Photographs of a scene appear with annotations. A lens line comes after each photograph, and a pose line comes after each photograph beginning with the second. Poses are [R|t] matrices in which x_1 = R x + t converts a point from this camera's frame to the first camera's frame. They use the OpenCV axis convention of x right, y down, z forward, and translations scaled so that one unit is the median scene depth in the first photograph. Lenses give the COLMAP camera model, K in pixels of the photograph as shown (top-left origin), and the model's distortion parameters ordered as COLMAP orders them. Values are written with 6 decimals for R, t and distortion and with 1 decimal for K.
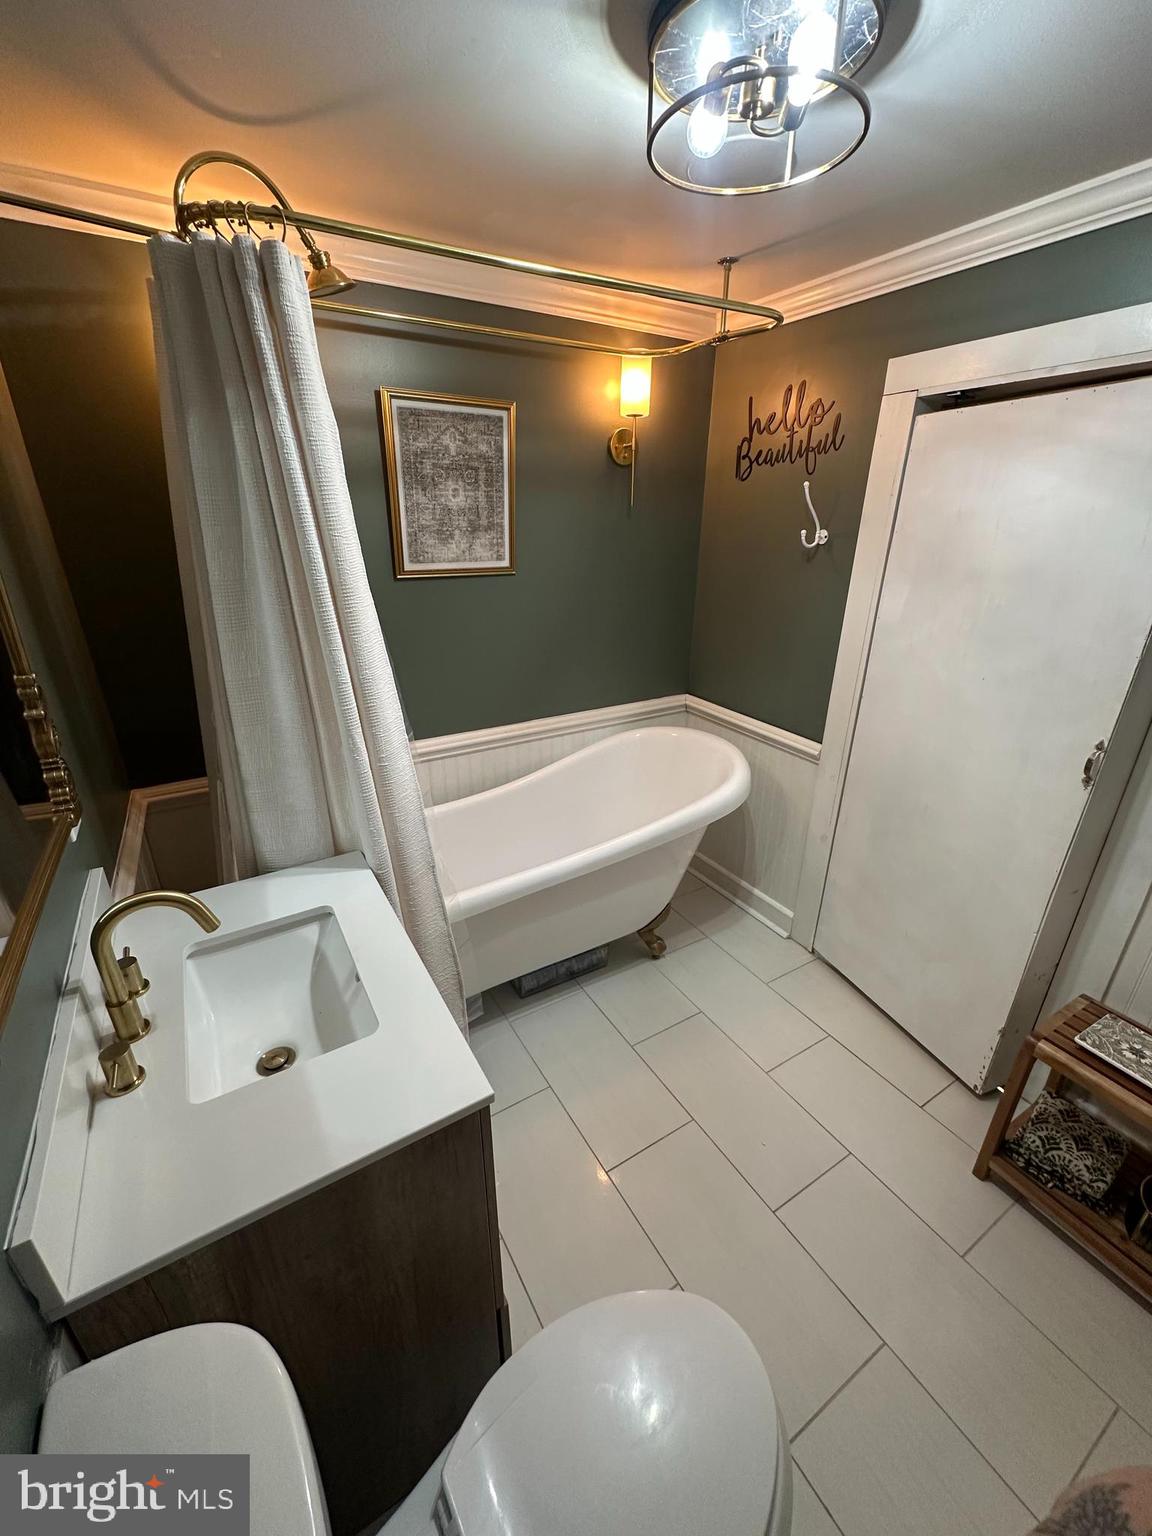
lens RADIAL K [[612.7, 0, 573.6], [0, 612.7, 767.7], [0, 0, 1]] dist [-0.000897, -0.000271]
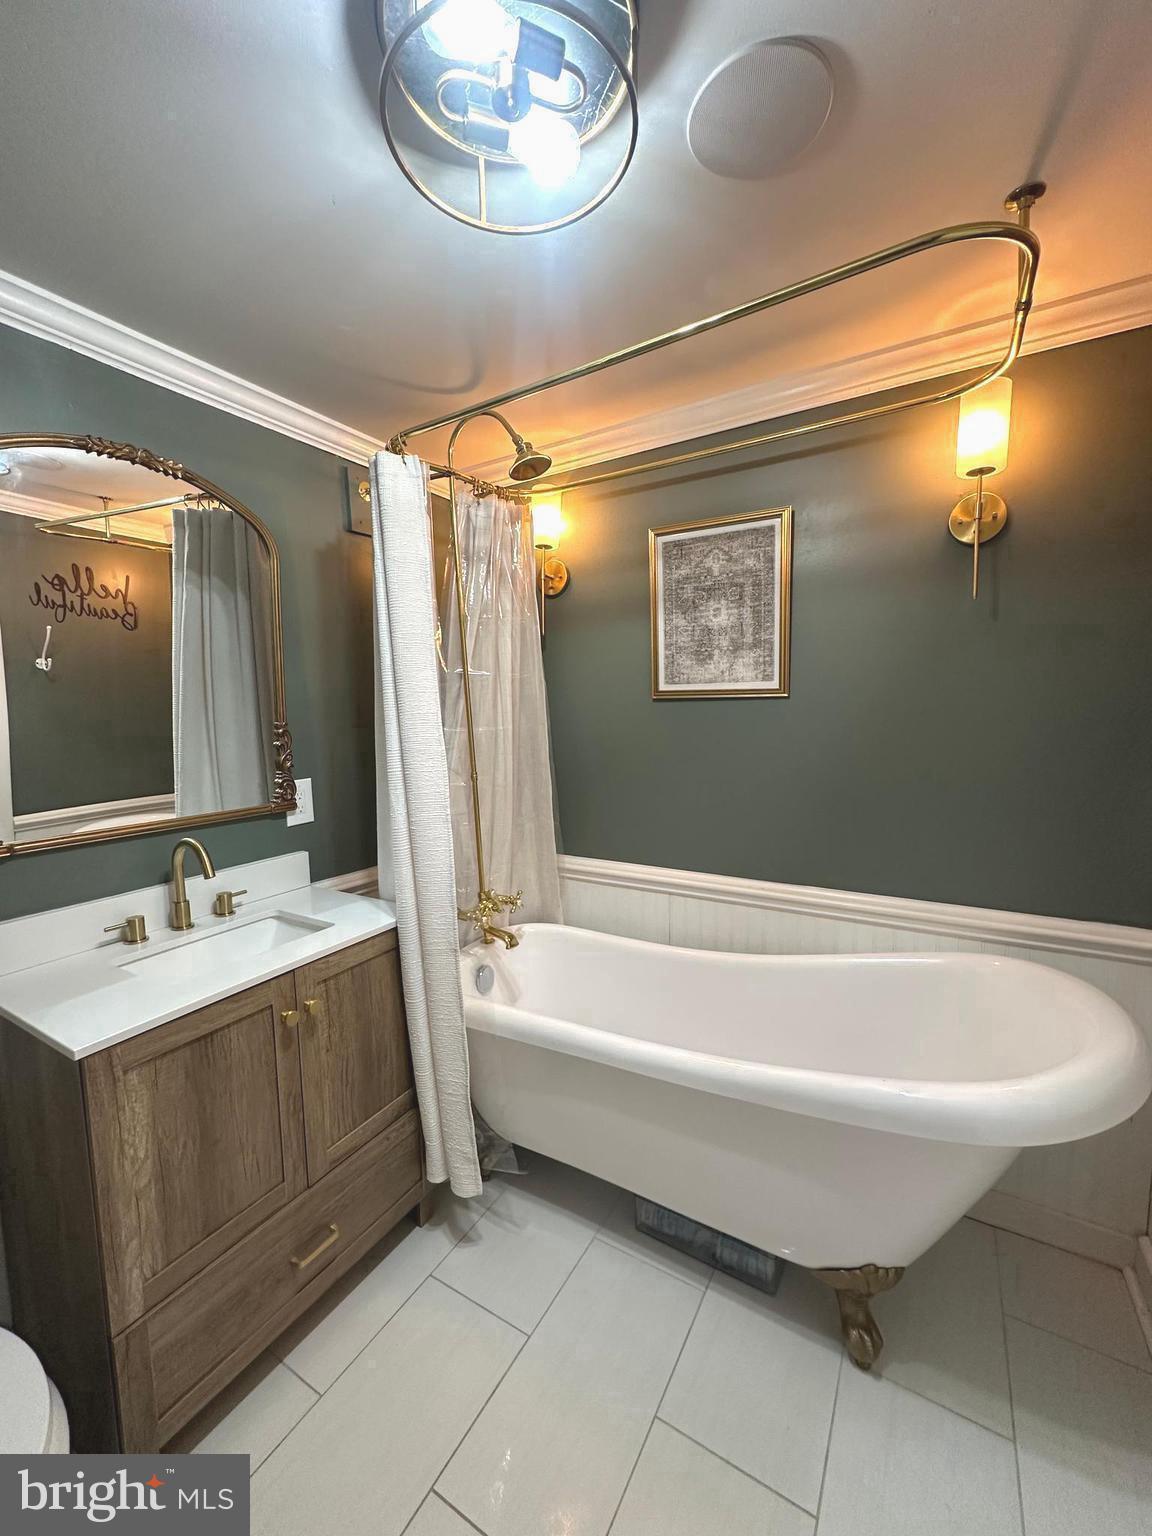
lens RADIAL K [[612.7, 0, 572.5], [0, 612.7, 765.2], [0, 0, 1]] dist [-0.000897, -0.000271]
pose [[0.468035, 0.073600, -0.880640, 0.540886], [-0.314102, 0.945308, -0.087931, -0.073360], [0.826004, 0.317766, 0.465555, 0.446855]]
